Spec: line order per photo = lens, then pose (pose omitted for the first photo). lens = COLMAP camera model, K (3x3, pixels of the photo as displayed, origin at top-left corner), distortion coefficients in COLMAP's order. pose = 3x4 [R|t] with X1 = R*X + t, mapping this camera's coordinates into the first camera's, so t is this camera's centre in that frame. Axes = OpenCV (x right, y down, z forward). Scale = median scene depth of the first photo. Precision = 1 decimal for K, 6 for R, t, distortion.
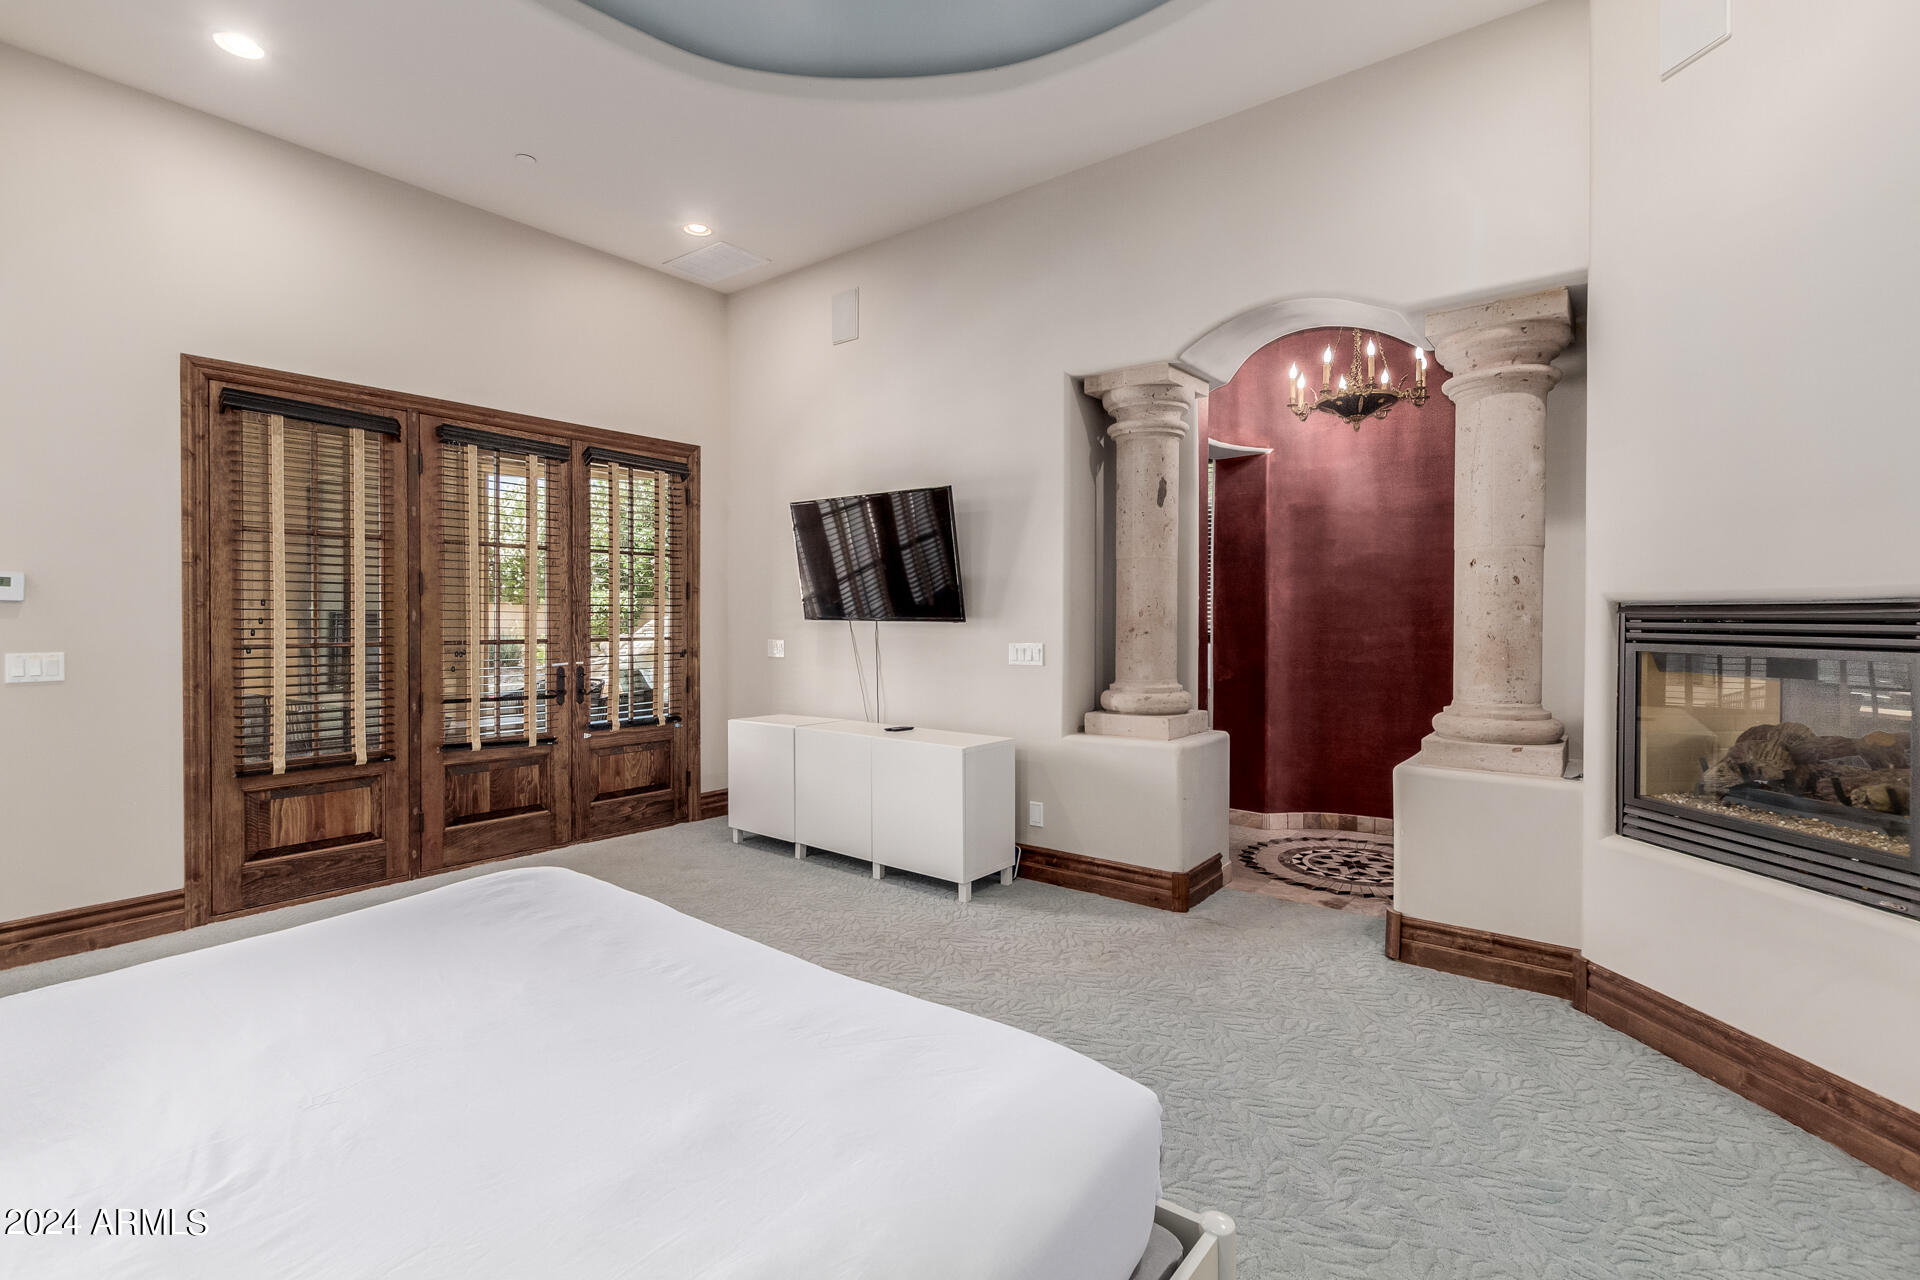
lens RADIAL K [[878.8, 0, 949.8], [0, 878.8, 628.4], [0, 0, 1]] dist [0.002329, -0.000077]
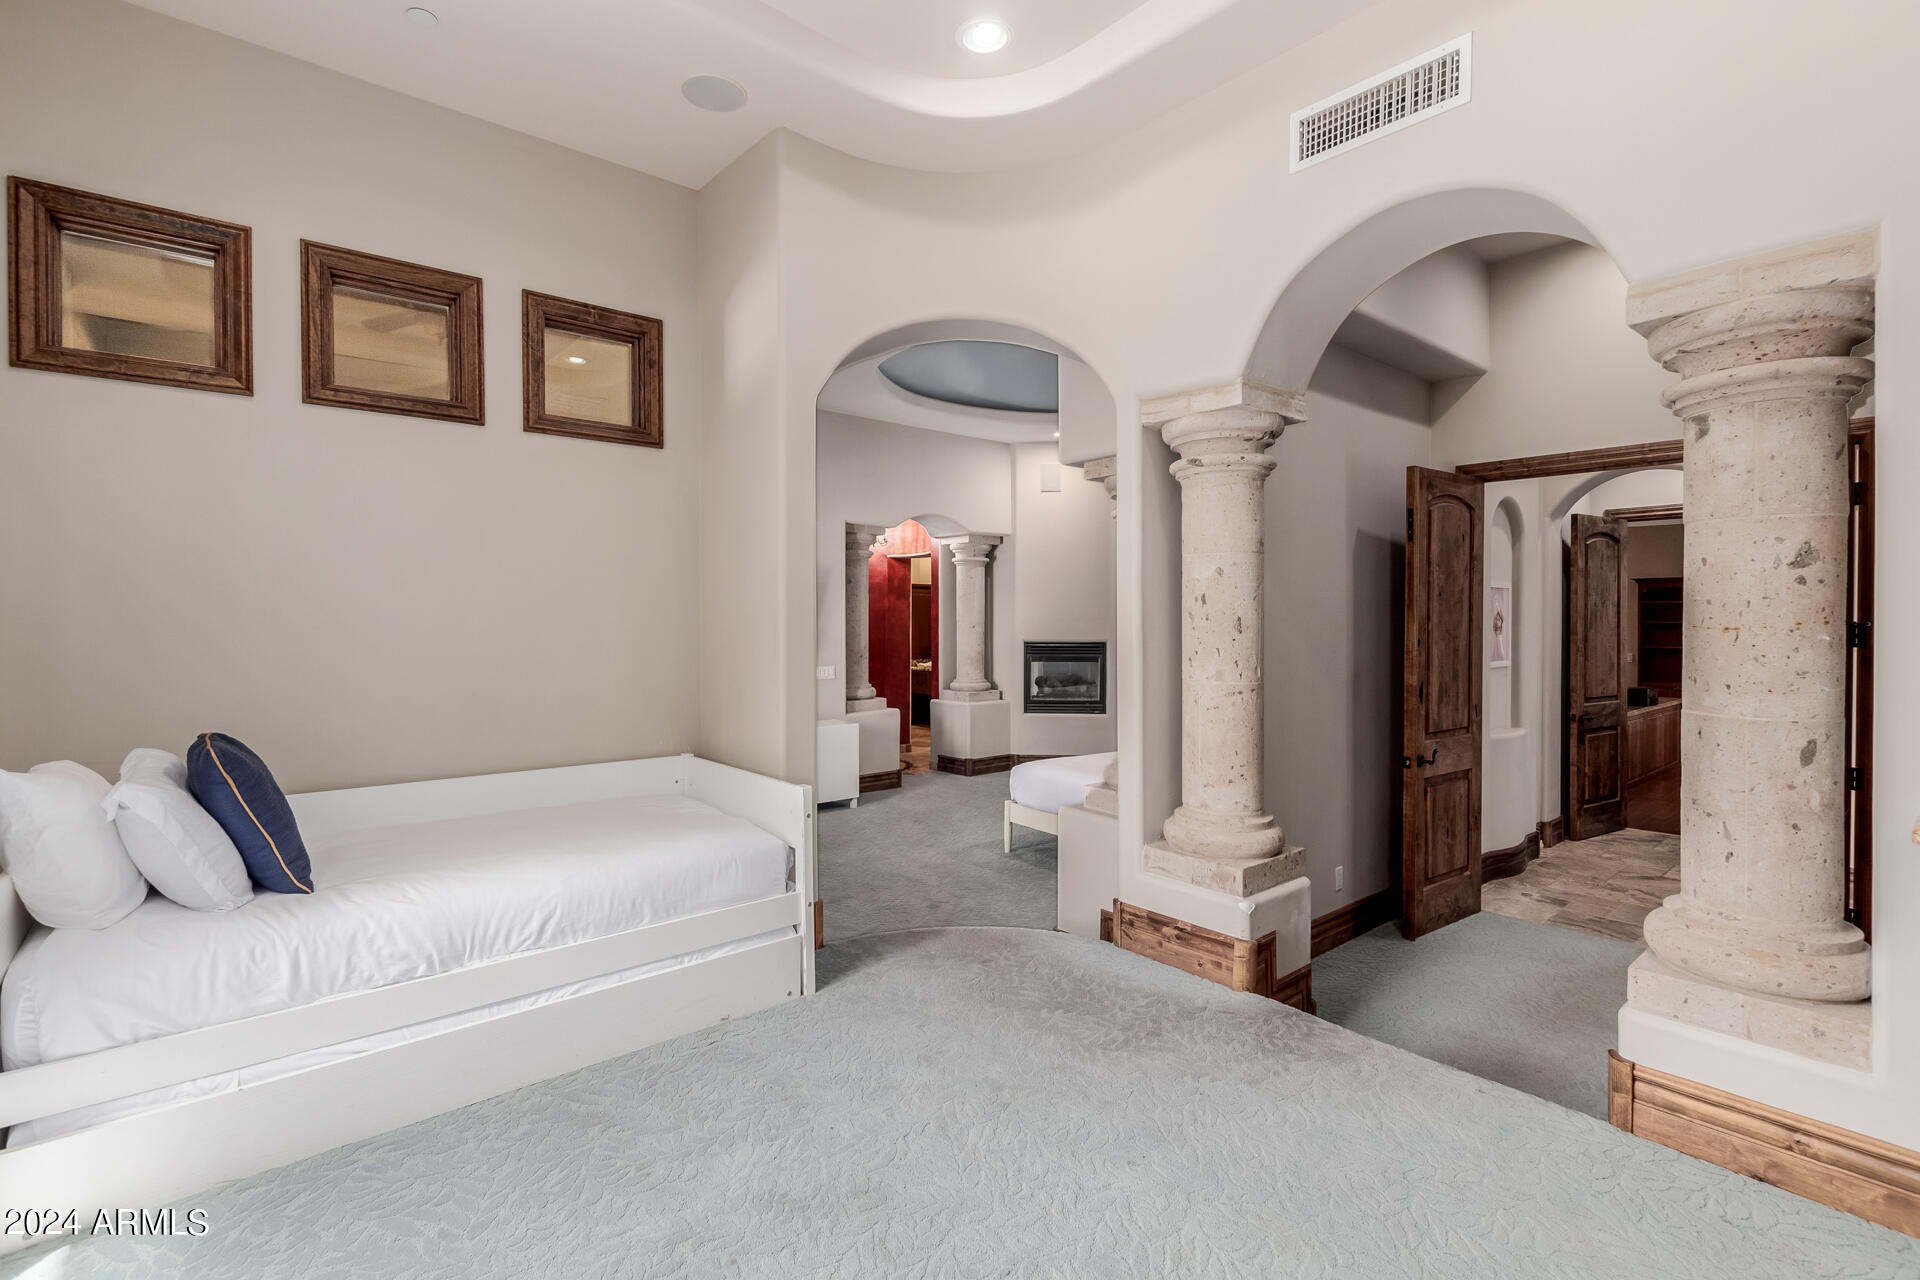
lens RADIAL K [[878.8, 0, 958.5], [0, 878.8, 629.7], [0, 0, 1]] dist [0.002329, -0.000077]
pose [[0.186555, -0.014195, 0.982342, -1.934089], [0.014593, 0.999825, 0.011677, -0.089646], [-0.982336, 0.012157, 0.186729, 0.489082]]
